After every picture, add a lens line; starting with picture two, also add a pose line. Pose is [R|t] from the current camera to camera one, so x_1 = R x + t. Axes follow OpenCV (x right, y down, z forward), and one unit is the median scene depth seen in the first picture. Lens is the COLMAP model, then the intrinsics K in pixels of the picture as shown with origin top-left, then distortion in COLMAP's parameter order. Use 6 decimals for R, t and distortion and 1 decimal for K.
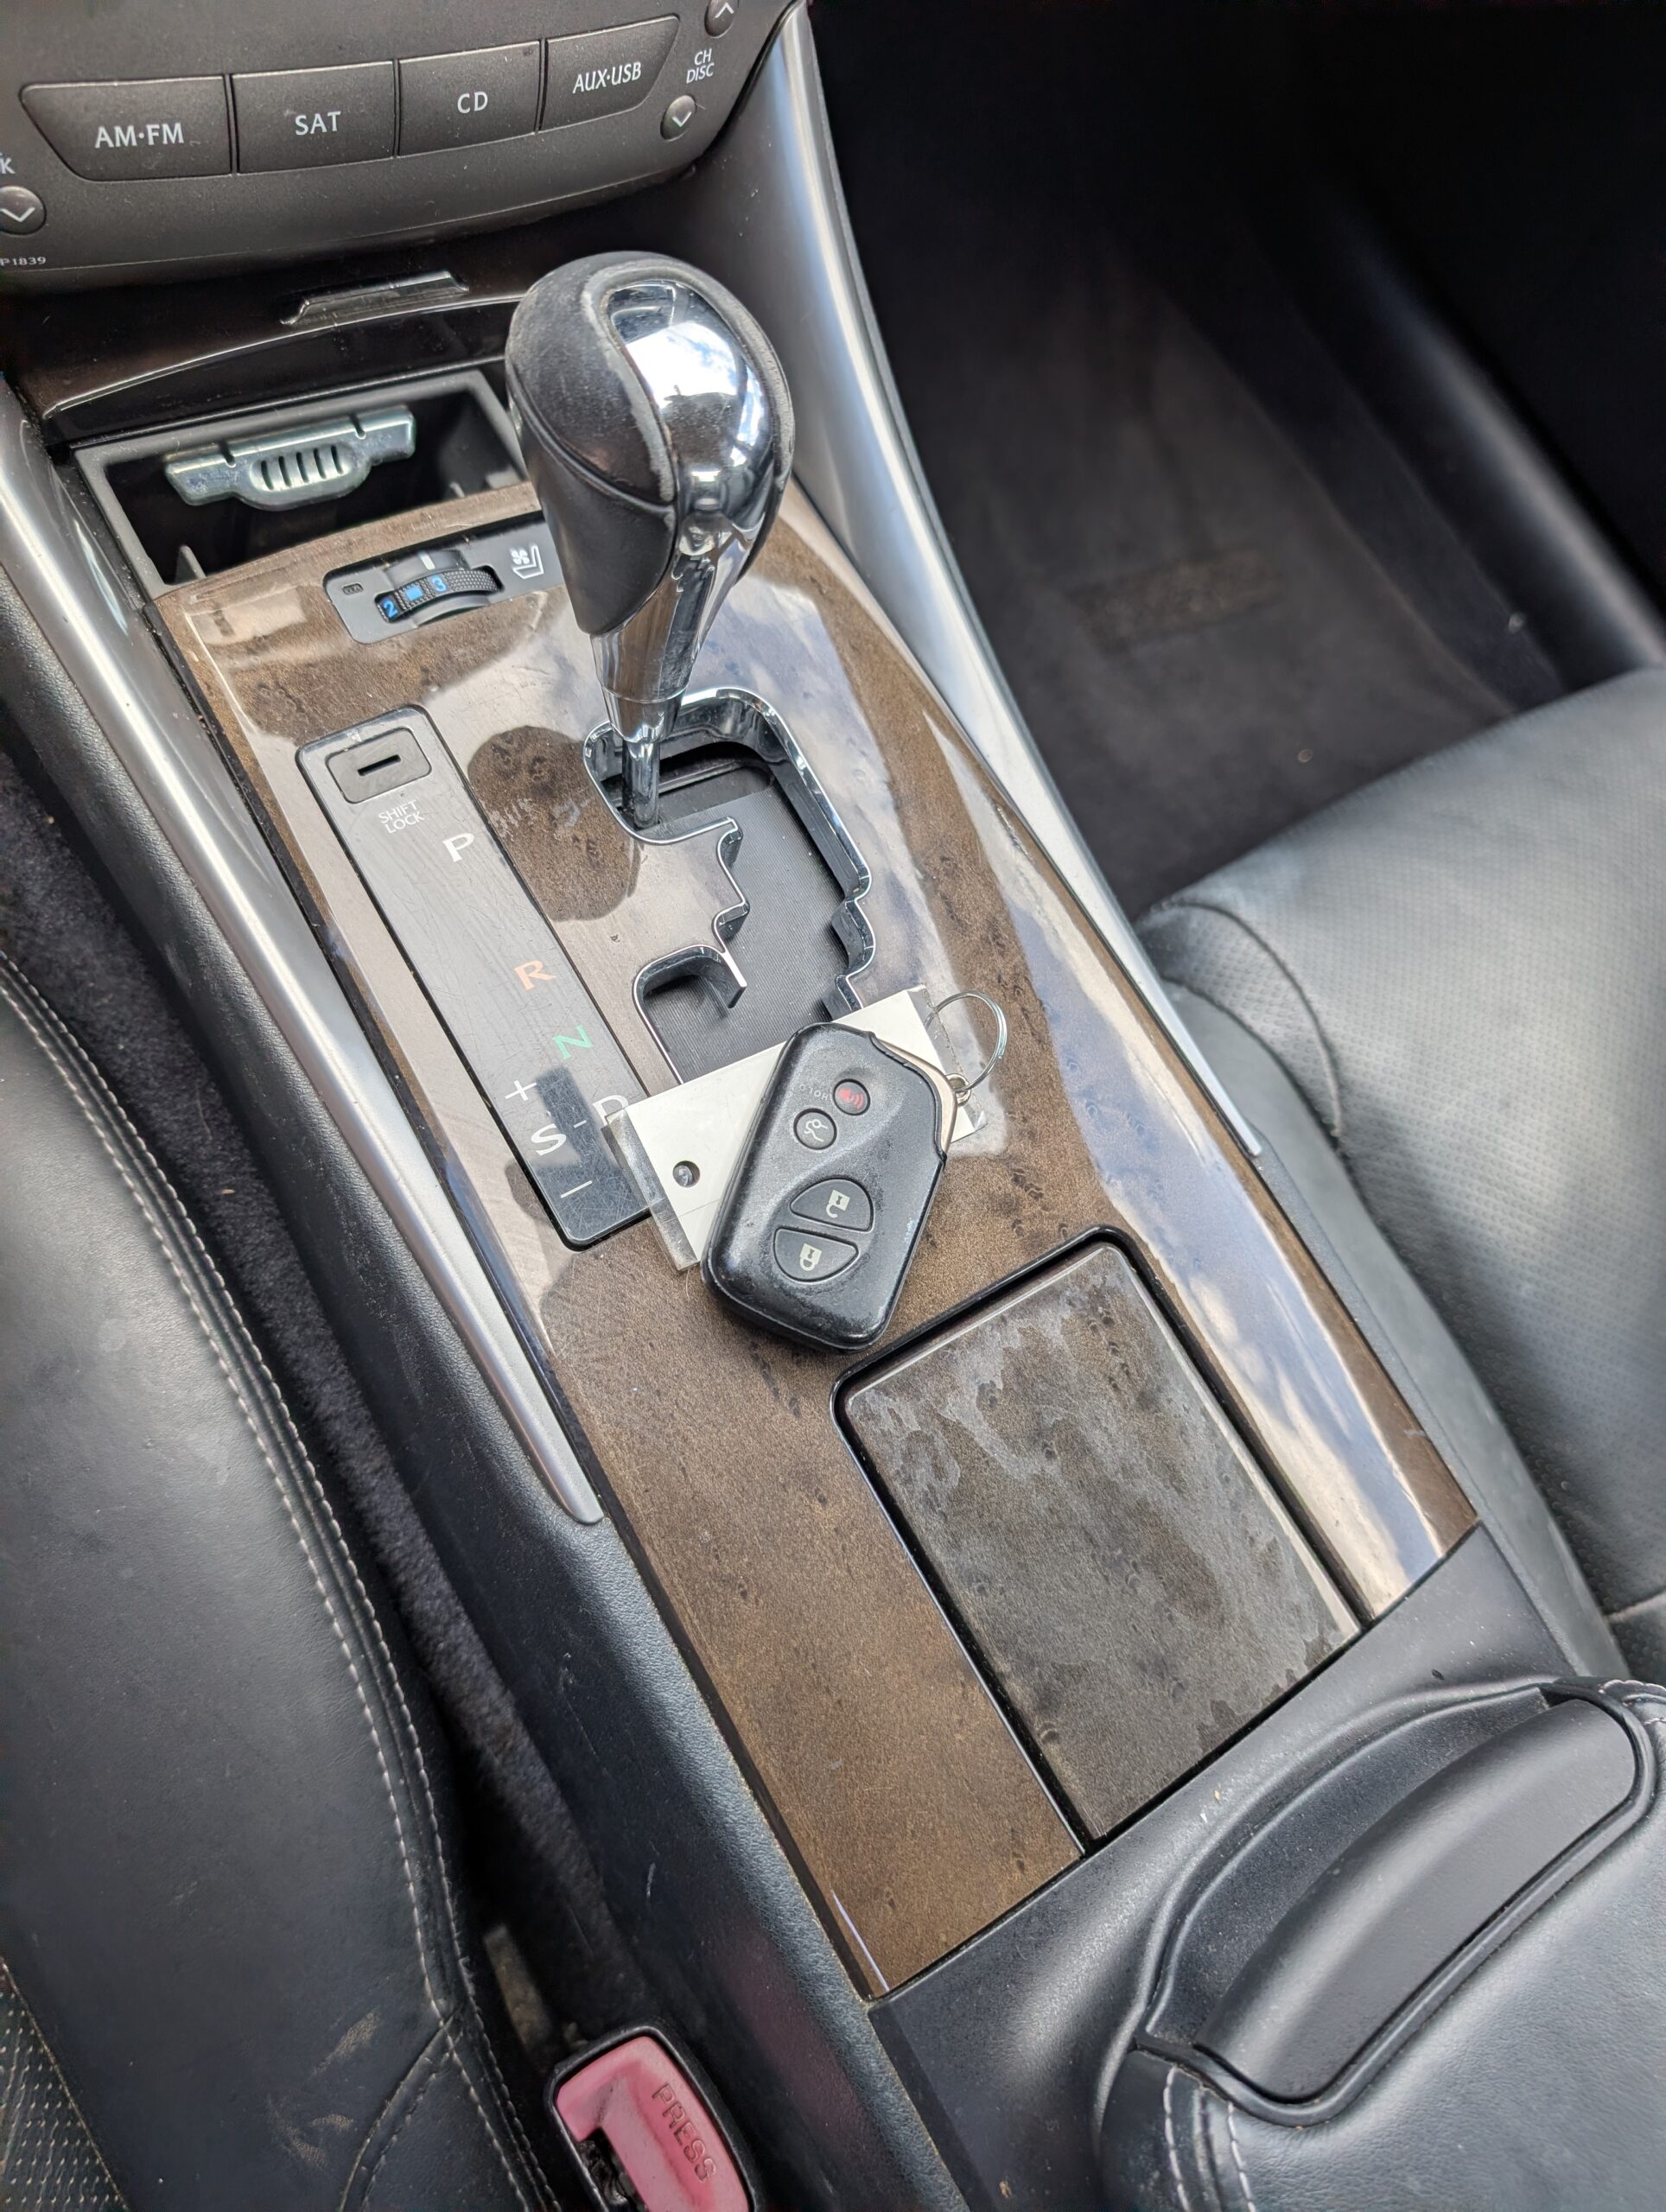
lens RADIAL K [[1663.1, 0, 824.8], [0, 1663.1, 1092.5], [0, 0, 1]] dist [-0.047029, 0.043557]
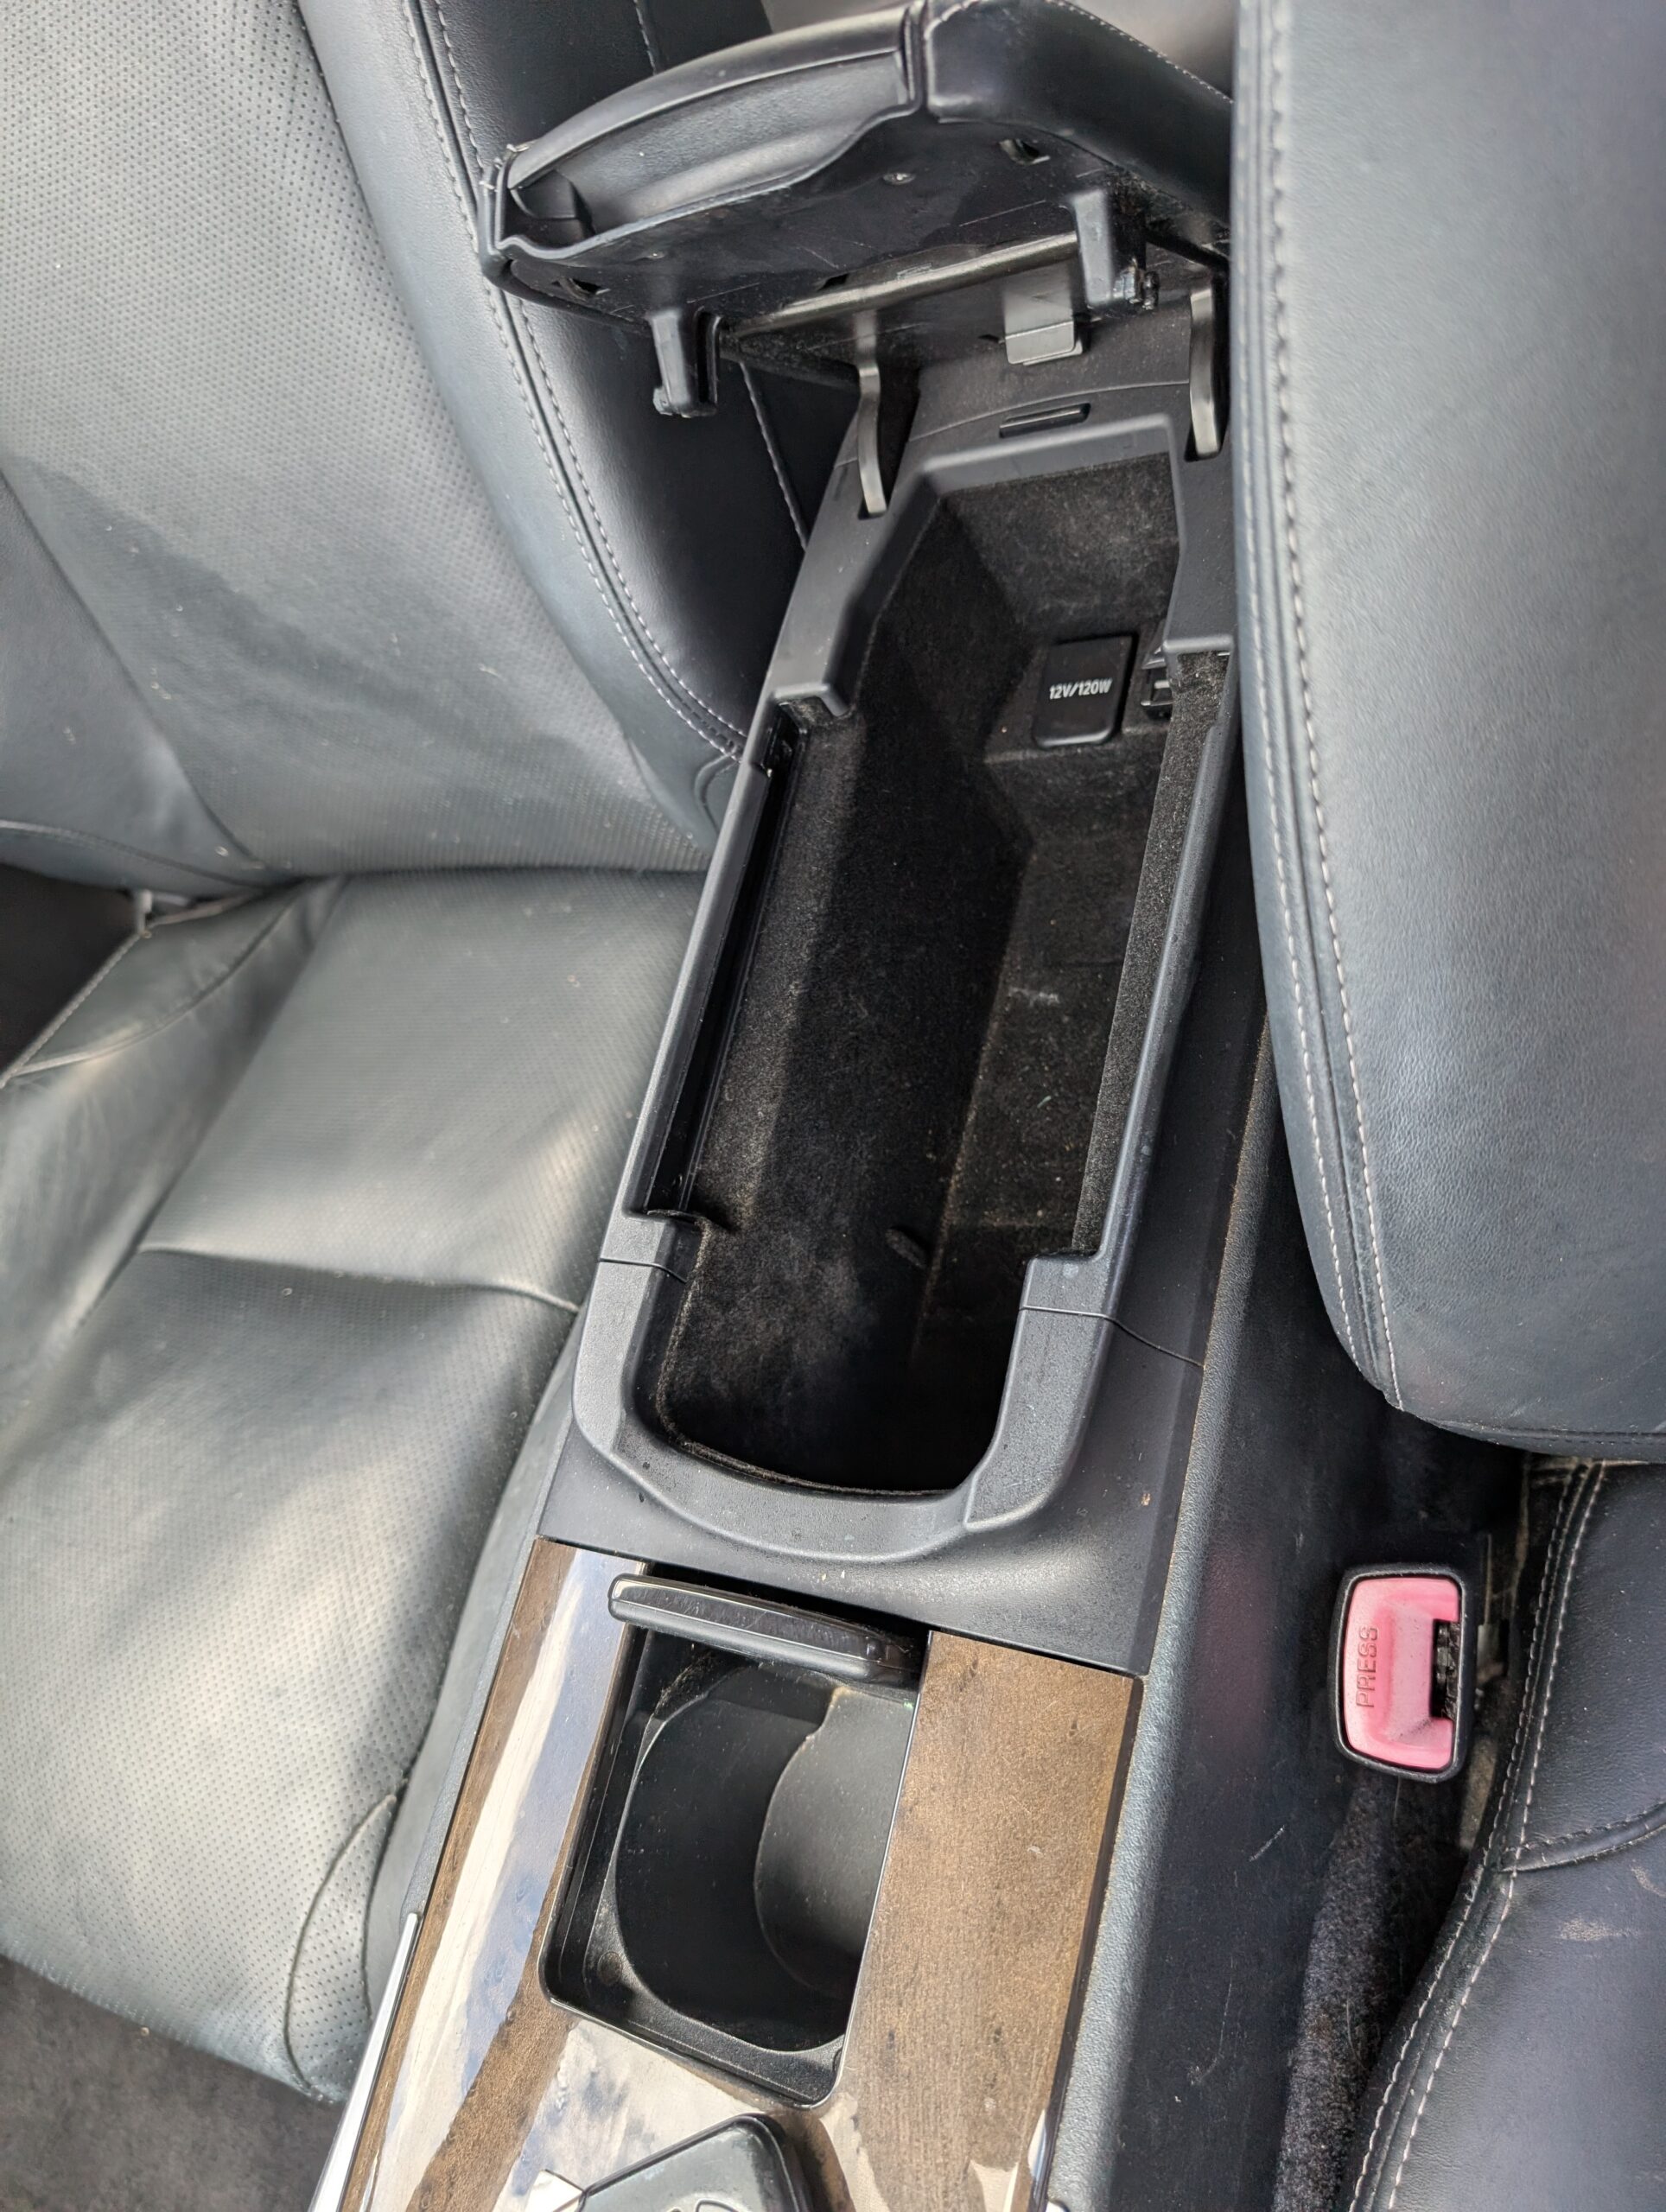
lens RADIAL K [[1625.0, 0, 857.7], [0, 1625.0, 1099.4], [0, 0, 1]] dist [-0.000055, -0.004414]
pose [[-0.711757, -0.614345, 0.340562, 0.024182], [0.702381, -0.616957, 0.355000, 0.196541], [-0.007981, 0.491878, 0.870627, -0.179922]]
